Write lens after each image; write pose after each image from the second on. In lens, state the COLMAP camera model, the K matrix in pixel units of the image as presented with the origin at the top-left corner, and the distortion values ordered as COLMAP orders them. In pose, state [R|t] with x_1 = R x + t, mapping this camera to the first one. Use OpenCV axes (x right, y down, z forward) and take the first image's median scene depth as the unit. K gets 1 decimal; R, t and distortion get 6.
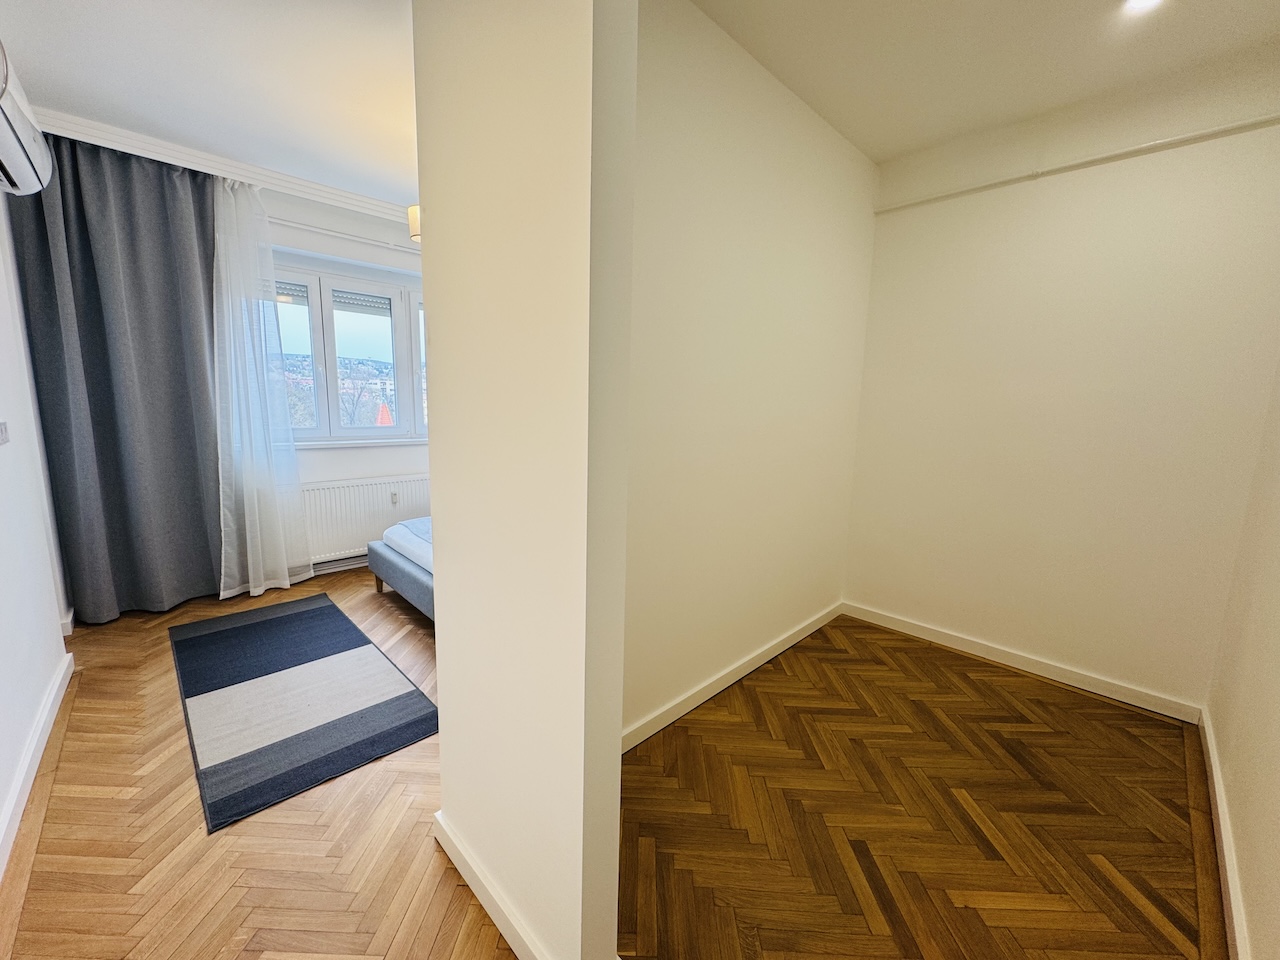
lens RADIAL K [[507.0, 0, 639.7], [0, 507.0, 477.7], [0, 0, 1]] dist [-0.002788, -0.000342]
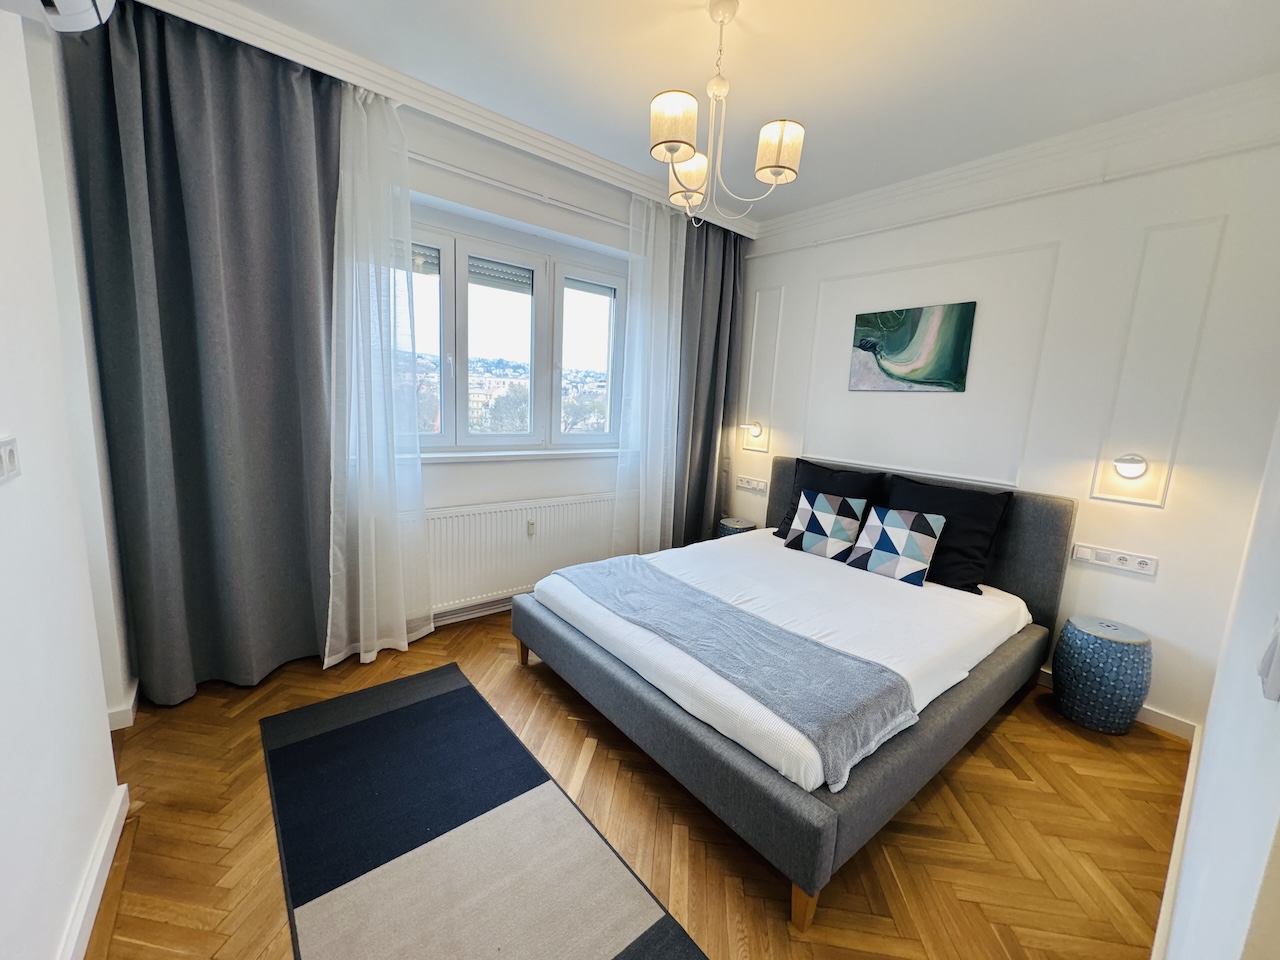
lens RADIAL K [[508.3, 0, 640.0], [0, 508.3, 480.0], [0, 0, 1]] dist [0.010327, -0.005218]
pose [[0.995029, 0.044982, -0.088847, -0.337123], [-0.044663, 0.998987, 0.005586, -0.061219], [0.089008, -0.001590, 0.996030, 0.320358]]
